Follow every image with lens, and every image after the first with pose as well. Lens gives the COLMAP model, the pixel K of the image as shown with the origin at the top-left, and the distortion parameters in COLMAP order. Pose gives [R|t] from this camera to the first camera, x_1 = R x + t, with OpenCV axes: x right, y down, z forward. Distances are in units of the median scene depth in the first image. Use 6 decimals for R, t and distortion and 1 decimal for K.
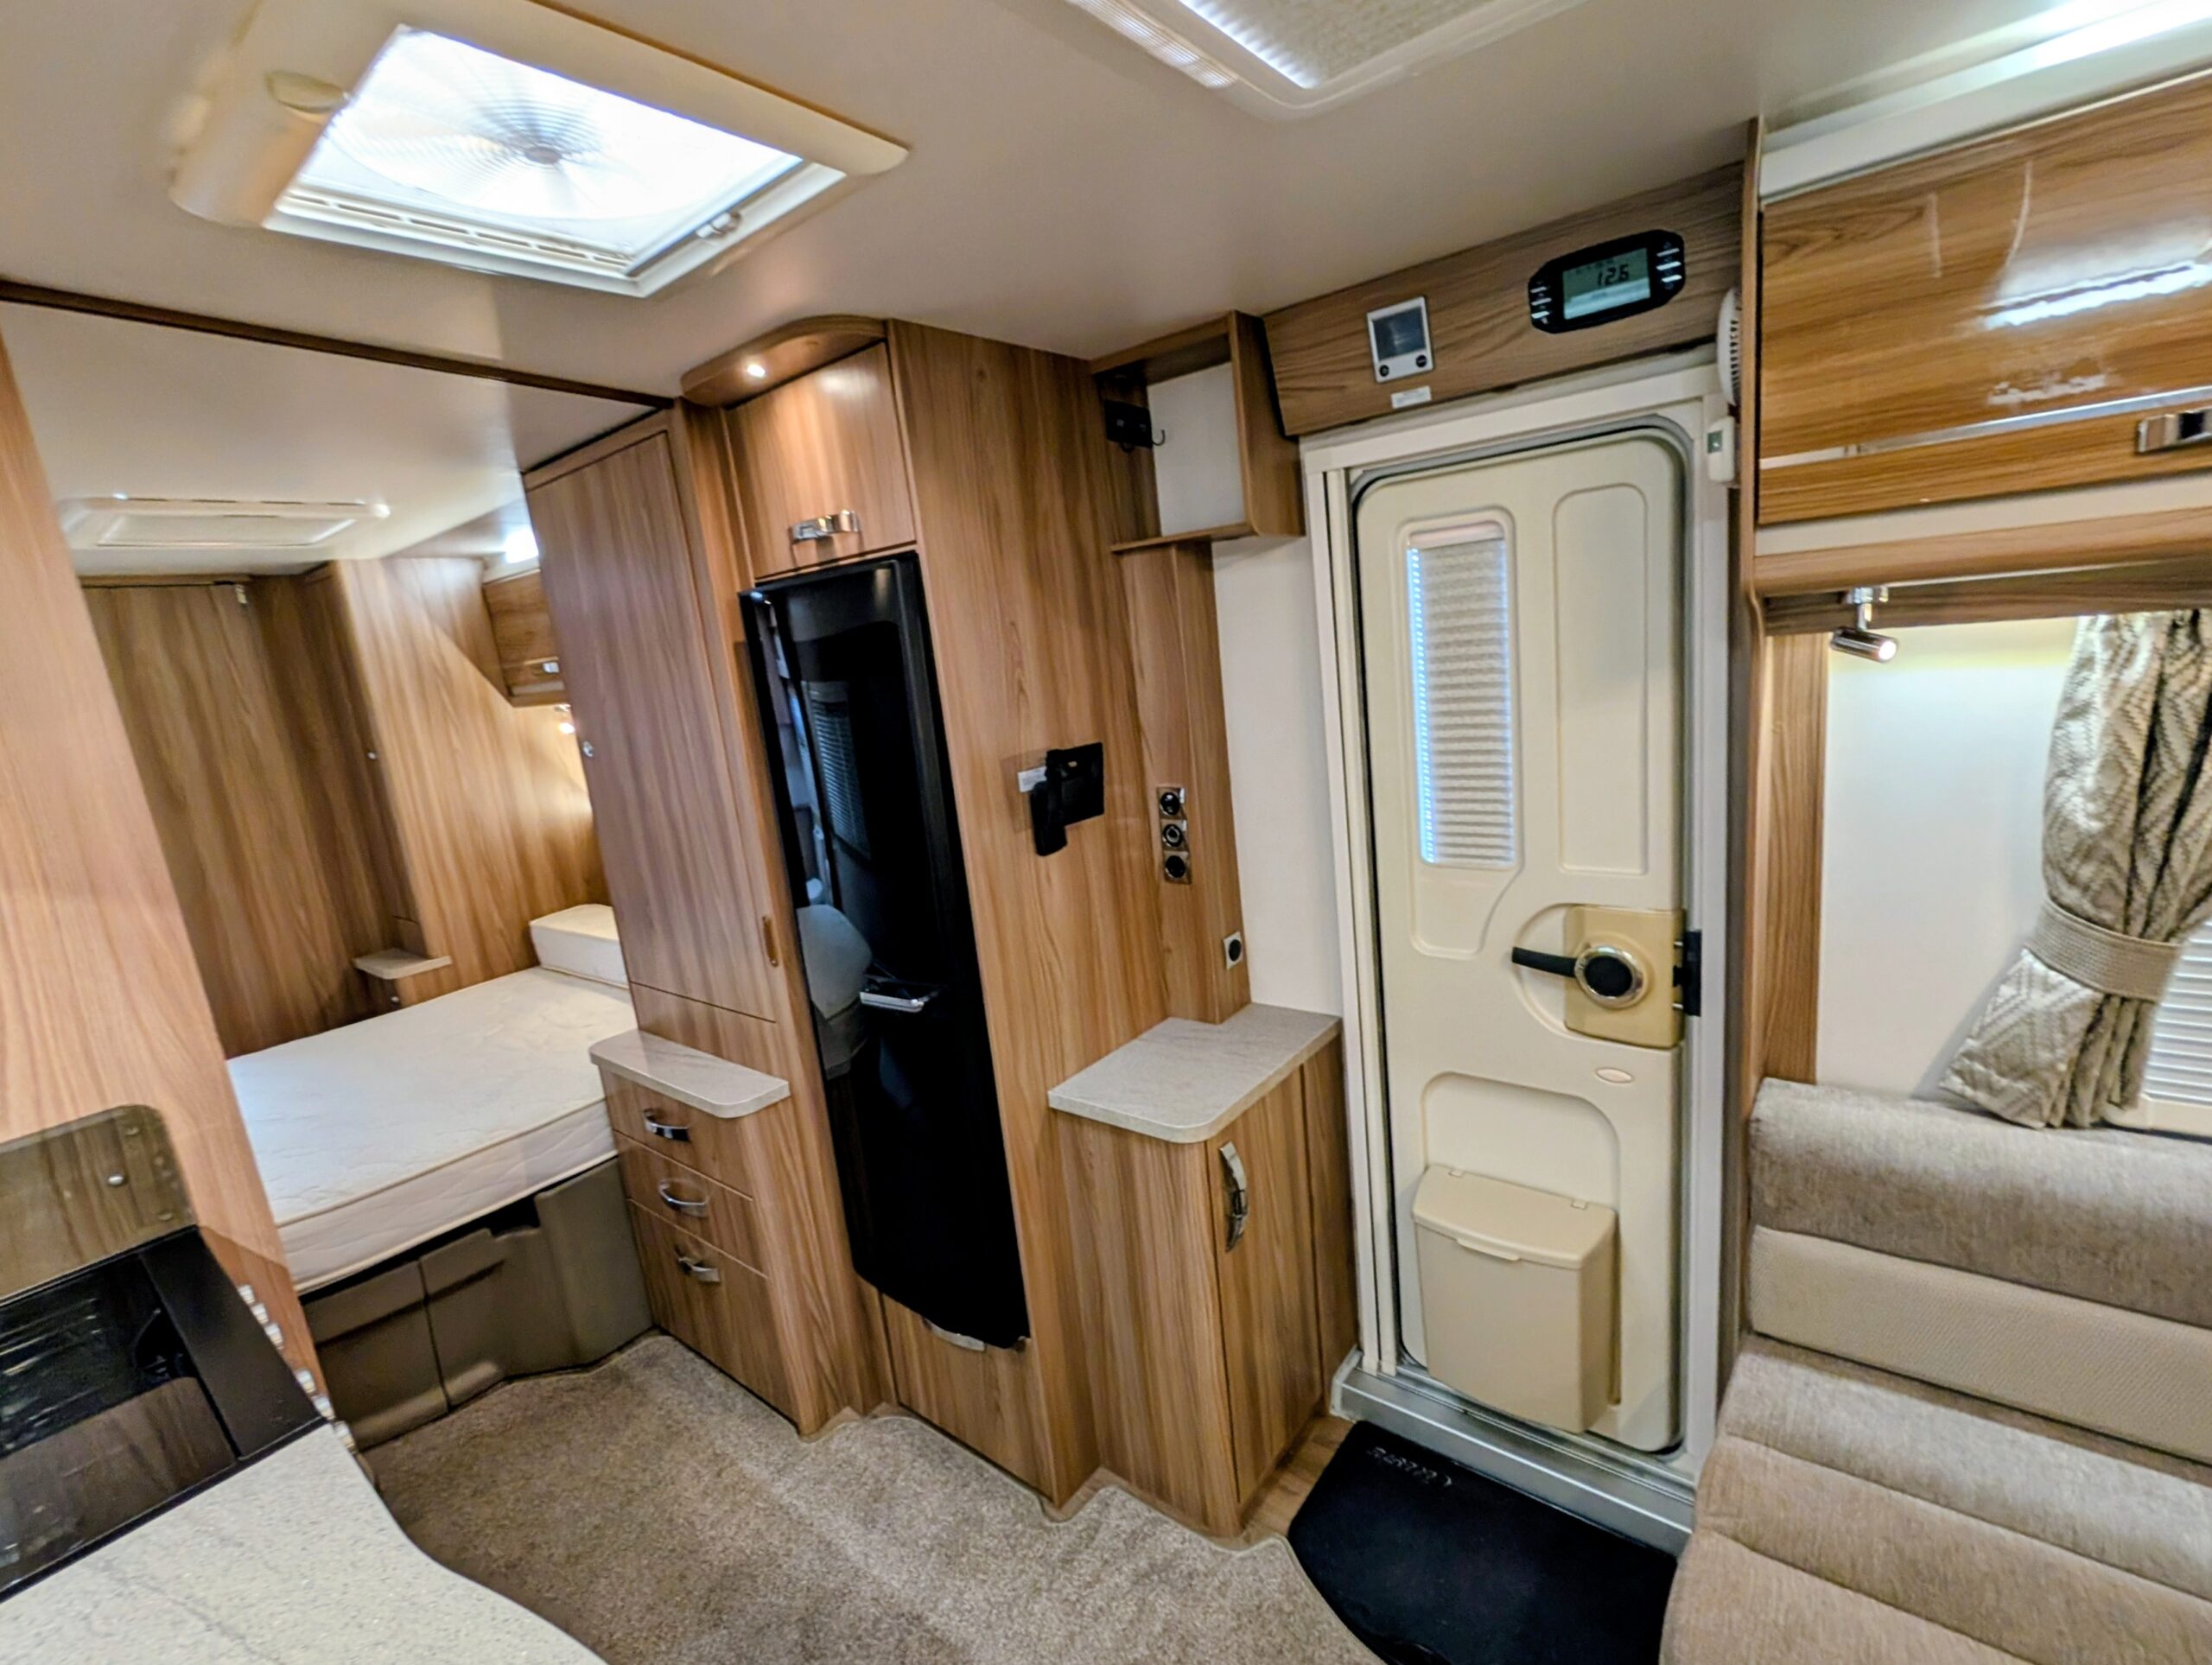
lens RADIAL K [[998.1, 0, 1106.0], [0, 998.1, 832.5], [0, 0, 1]] dist [-0.001004, 0.000232]
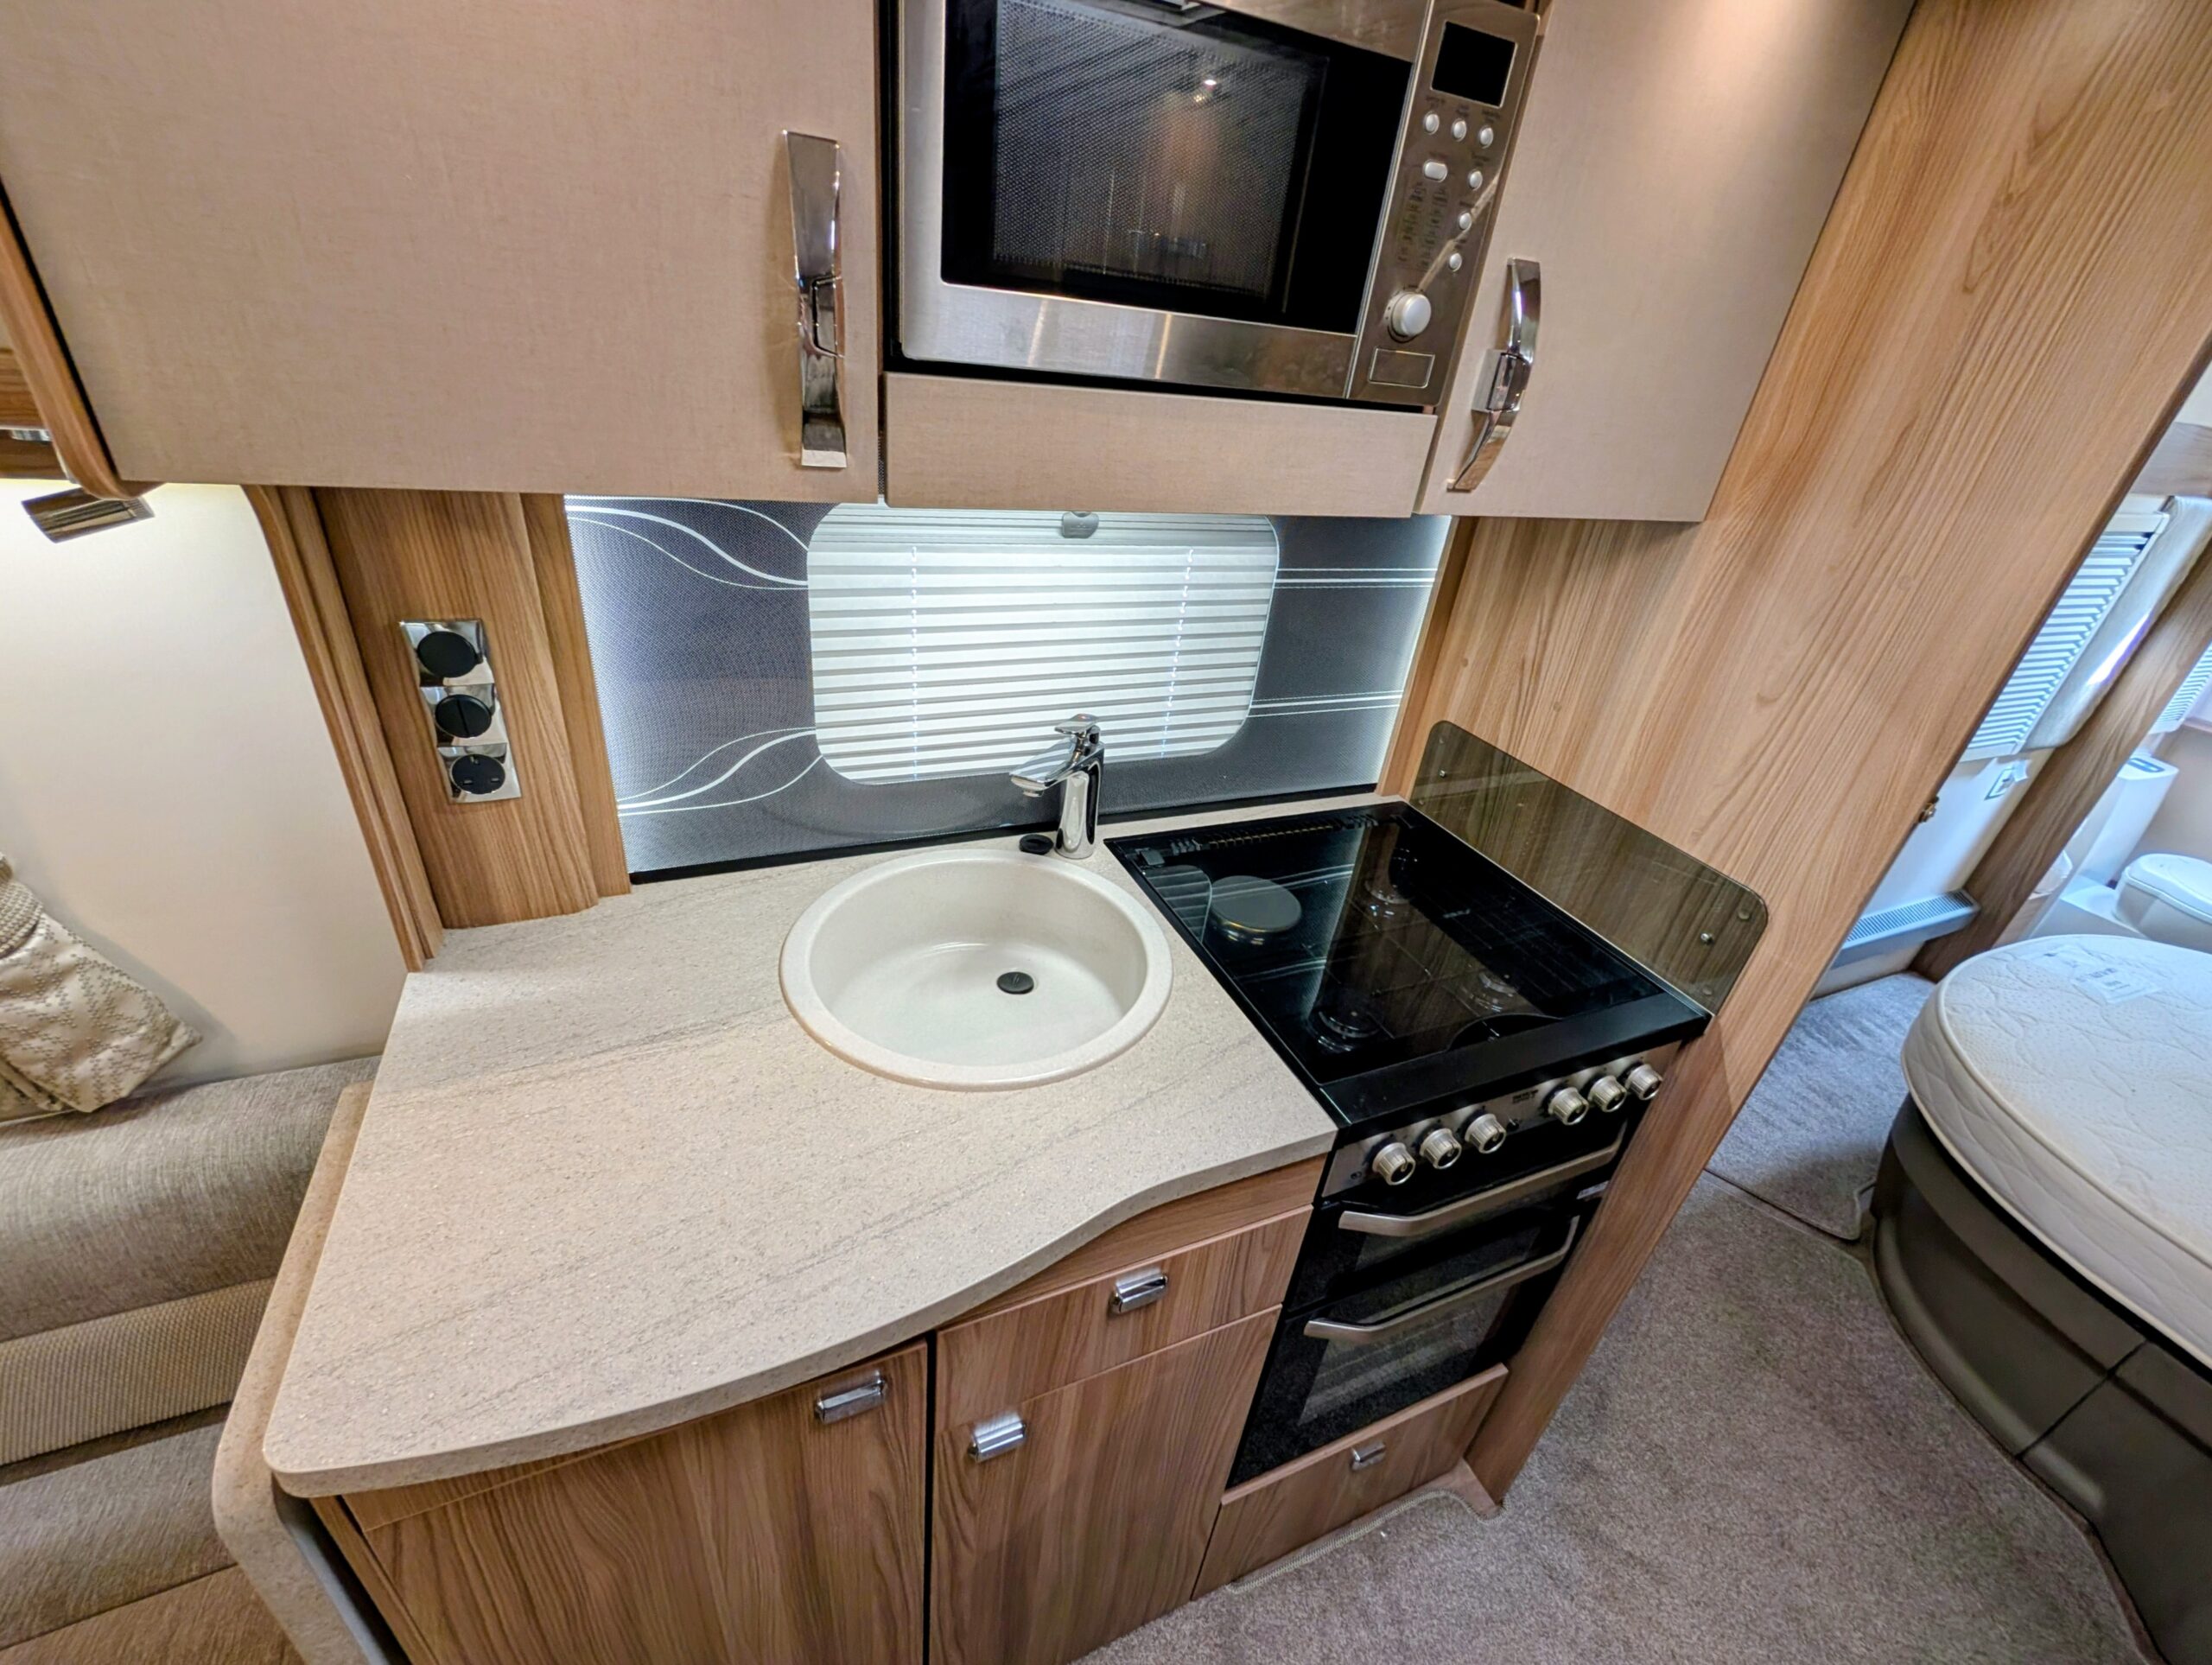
lens RADIAL K [[918.5, 0, 1106.0], [0, 918.5, 832.5], [0, 0, 1]] dist [-0.000828, 0.000211]
pose [[-0.462842, 0.485464, -0.741689, -0.007389], [-0.224979, 0.744975, 0.628010, -0.188111], [0.857416, 0.457533, -0.235587, 0.543778]]
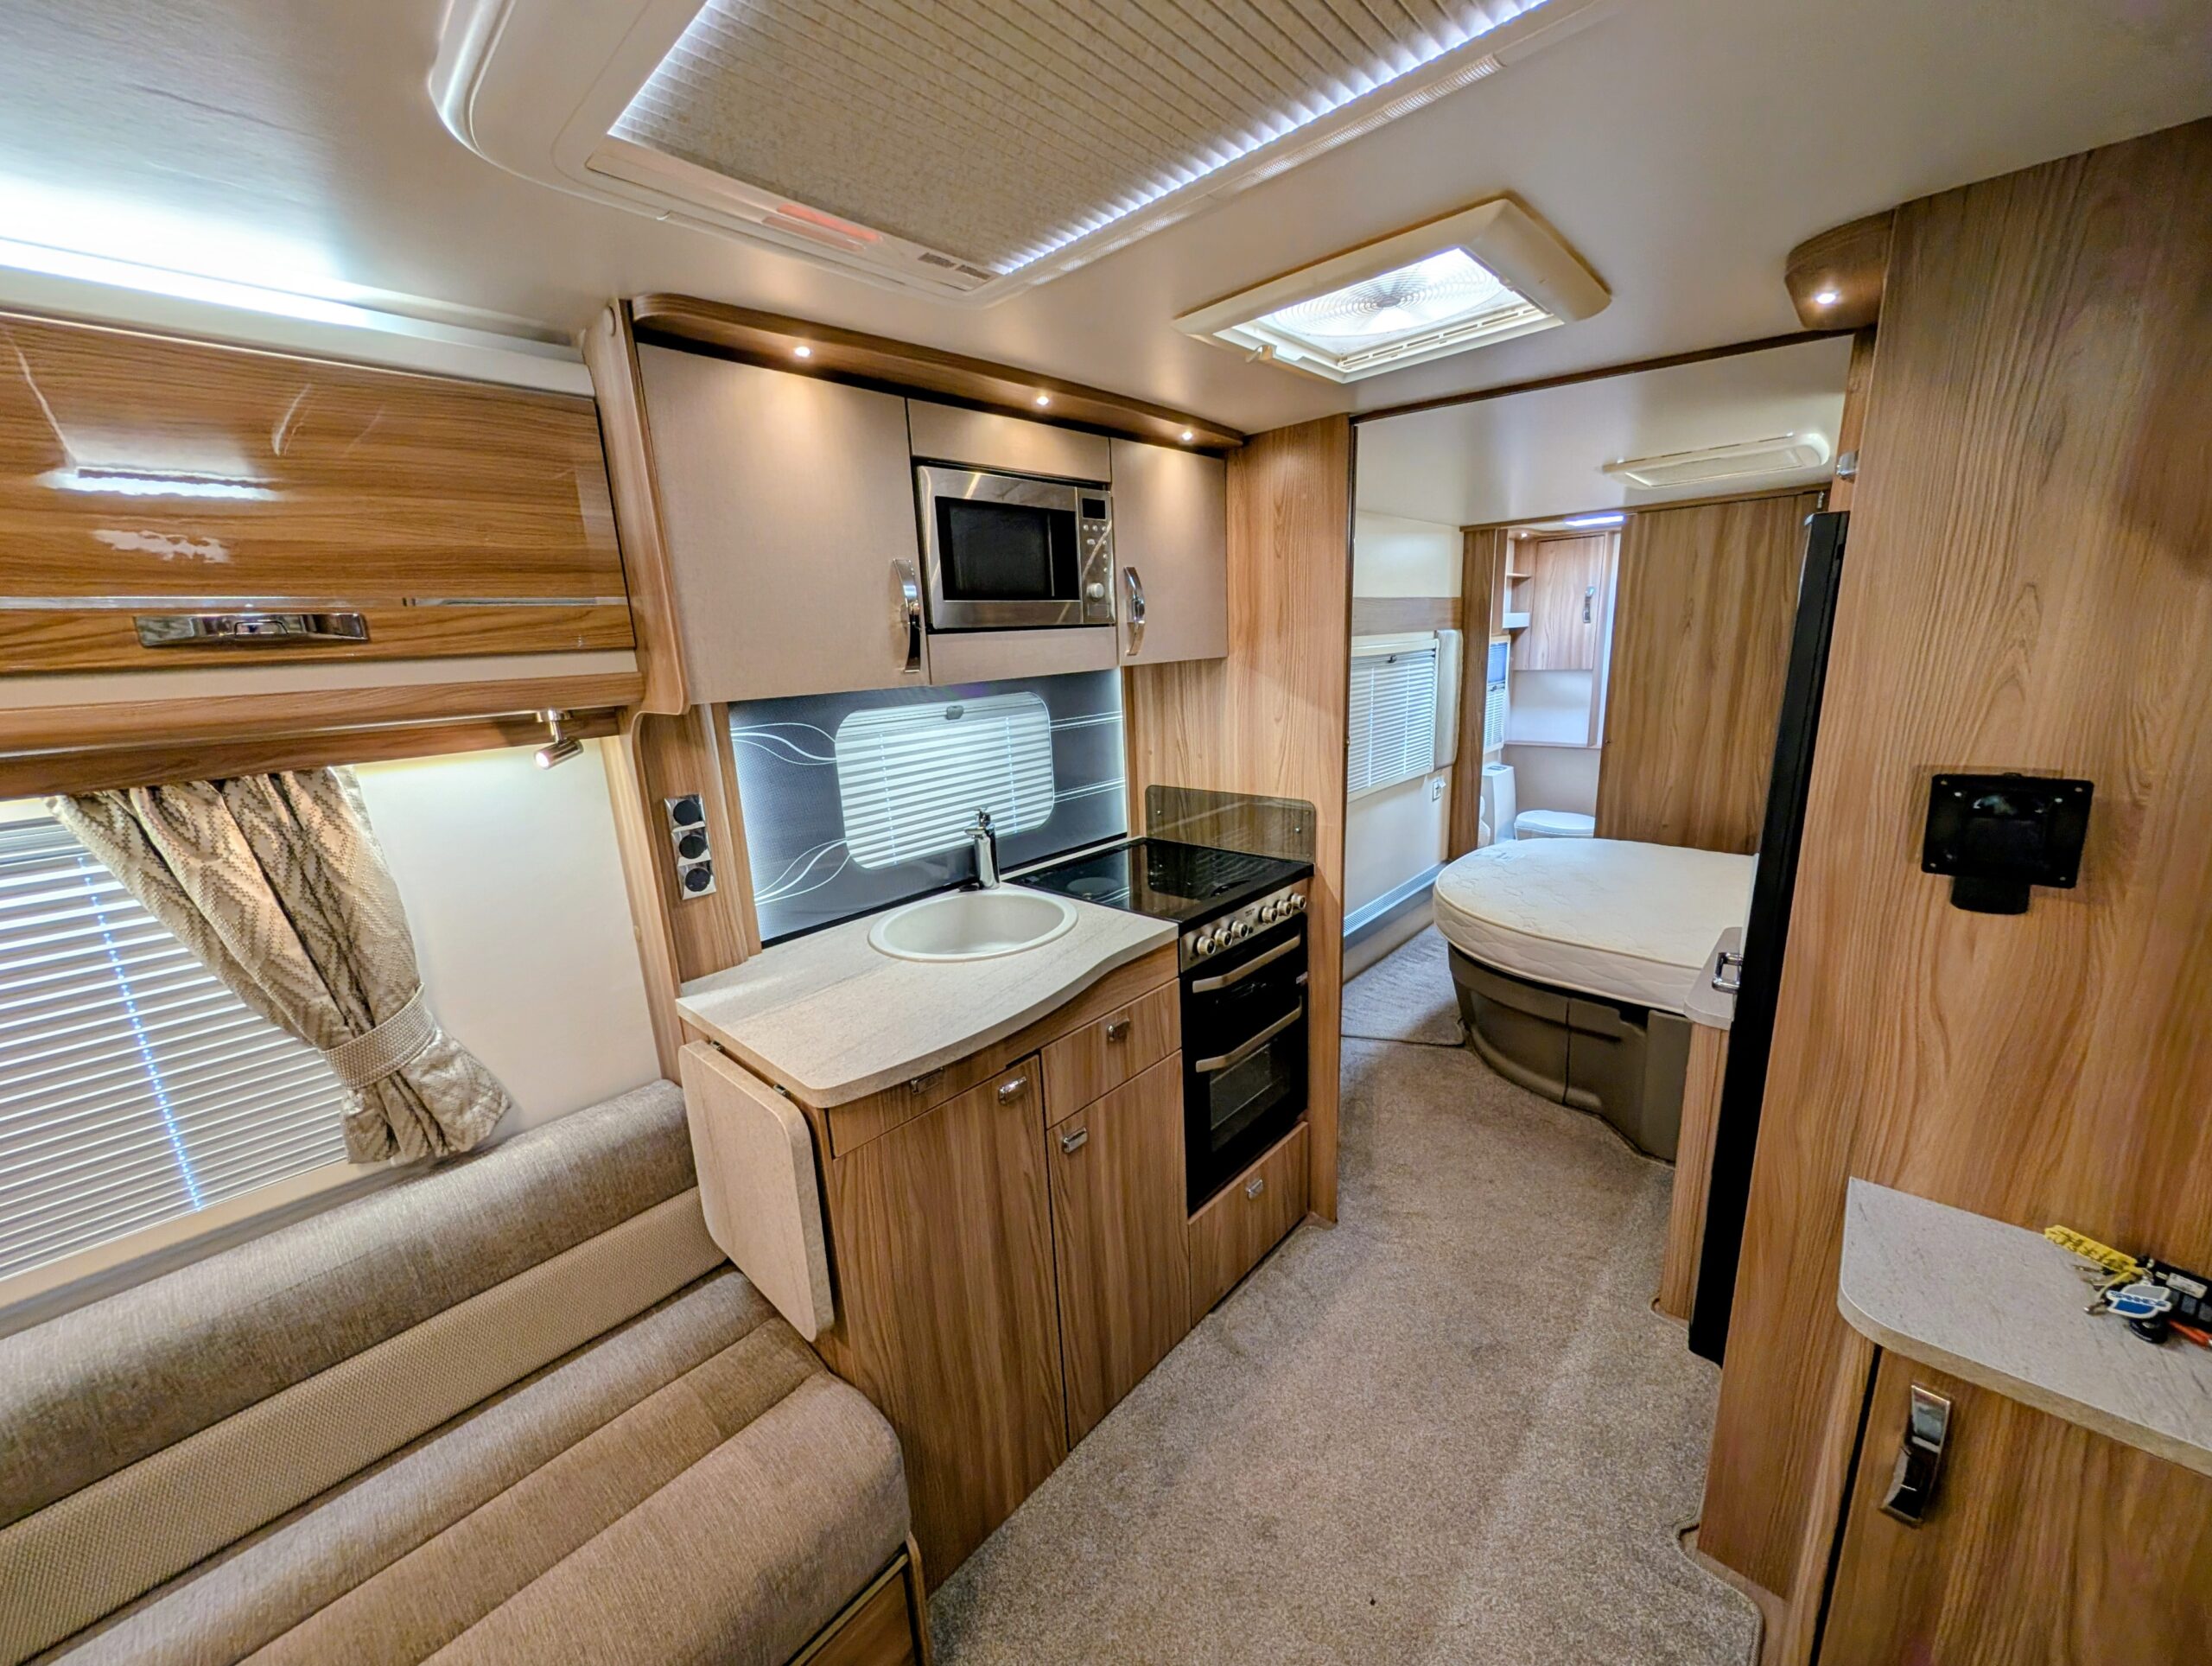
lens RADIAL K [[831.9, 0, 1102.4], [0, 831.9, 835.9], [0, 0, 1]] dist [0.004145, -0.000097]
pose [[-0.066680, 0.335034, -0.939844, 0.735192], [-0.137830, 0.929817, 0.341238, -0.203564], [0.988209, 0.152293, -0.015822, 0.511014]]
